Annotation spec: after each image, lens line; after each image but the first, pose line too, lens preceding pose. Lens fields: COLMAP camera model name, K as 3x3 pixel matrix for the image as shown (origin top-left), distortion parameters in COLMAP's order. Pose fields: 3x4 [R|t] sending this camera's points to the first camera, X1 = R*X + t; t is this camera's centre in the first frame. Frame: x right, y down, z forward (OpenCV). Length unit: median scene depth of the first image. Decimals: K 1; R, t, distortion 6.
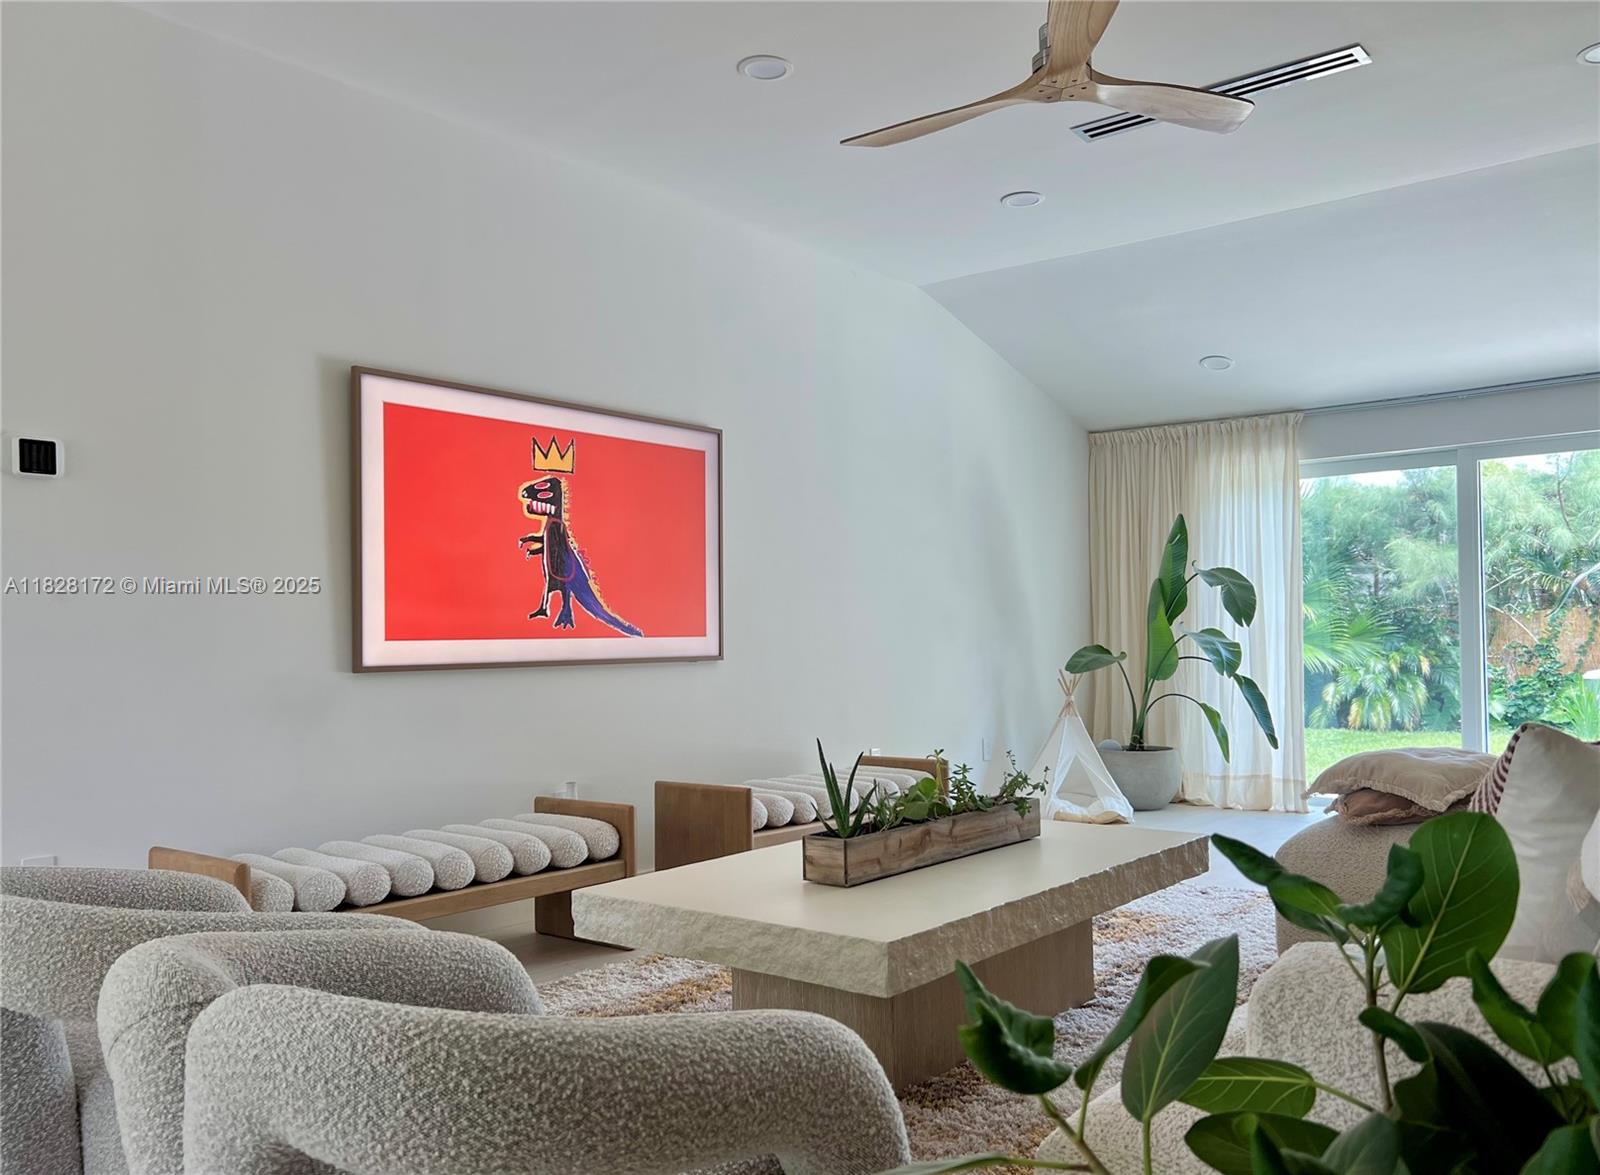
lens RADIAL K [[1245.7, 0, 800.0], [0, 1245.7, 619.3], [0, 0, 1]] dist [0.025275, 0.000075]
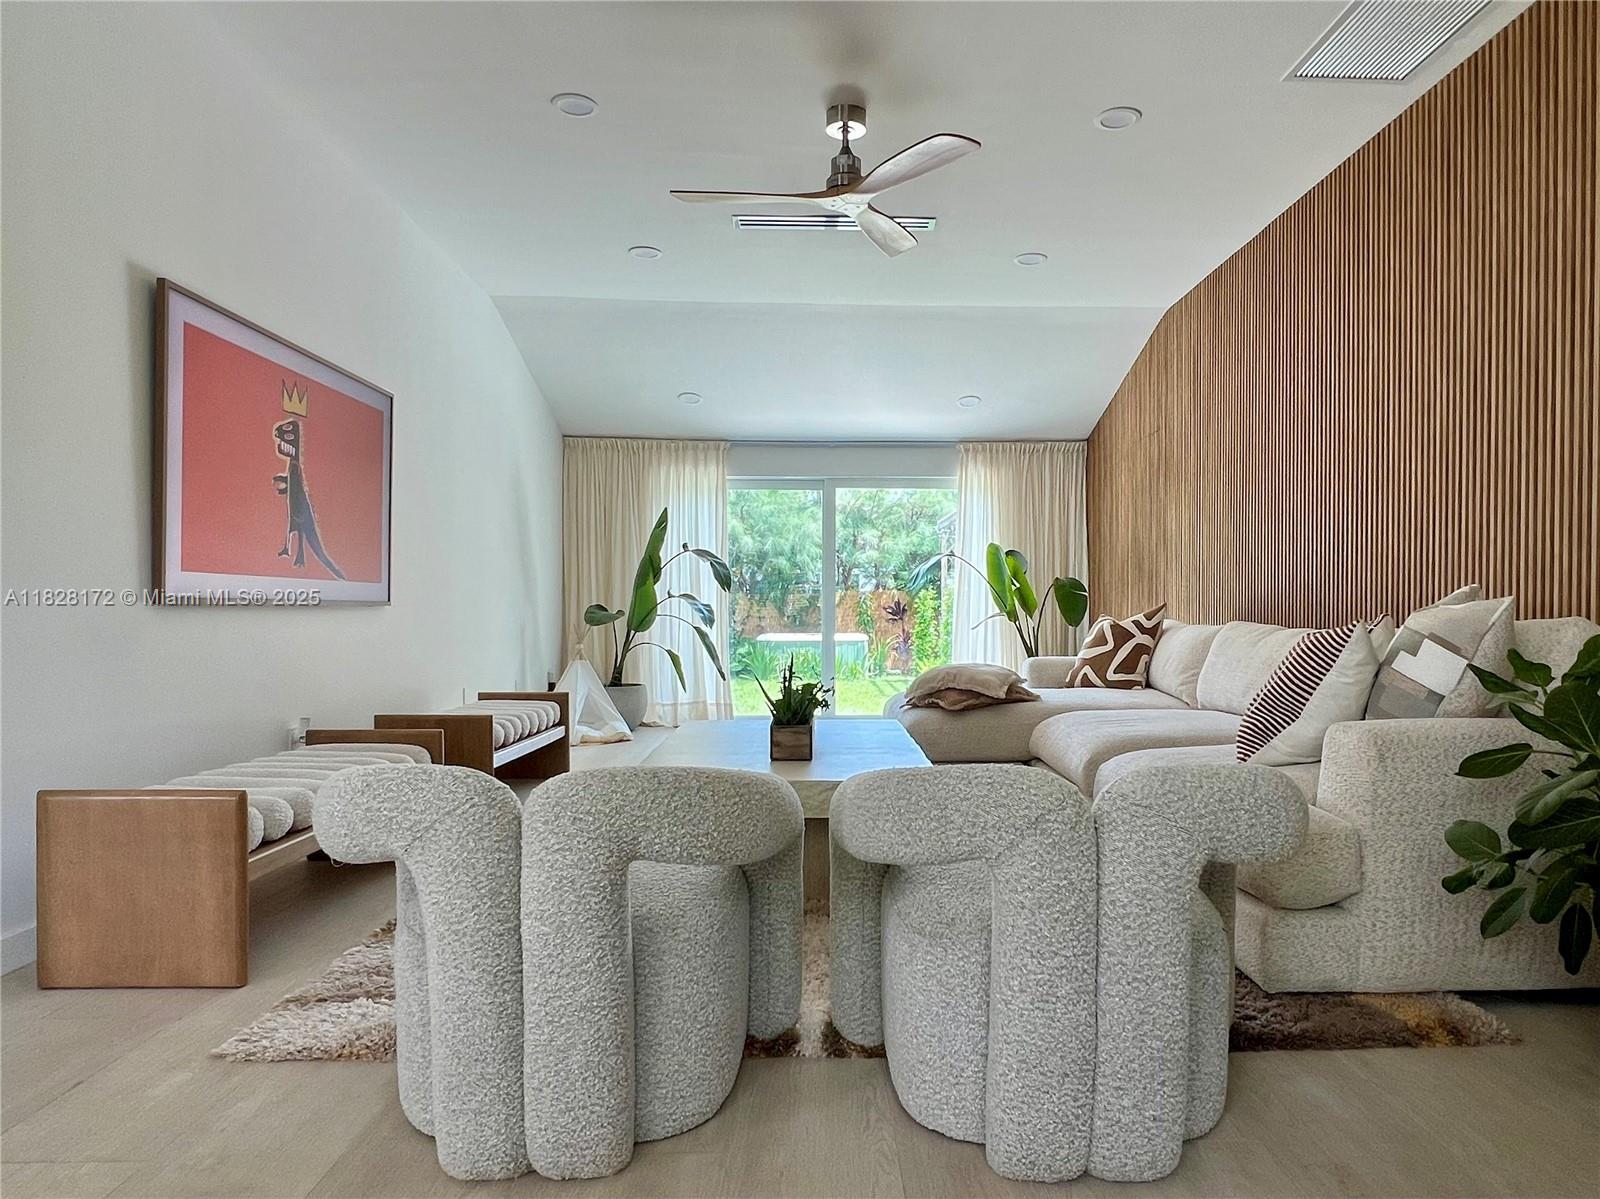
lens RADIAL K [[1033.4, 0, 800.0], [0, 1033.4, 599.5], [0, 0, 1]] dist [-0.000154, -0.000912]
pose [[0.771958, 0.026213, 0.635133, -0.400517], [-0.026957, 0.999601, -0.008491, 0.028214], [-0.635102, -0.010566, 0.772356, 0.079006]]
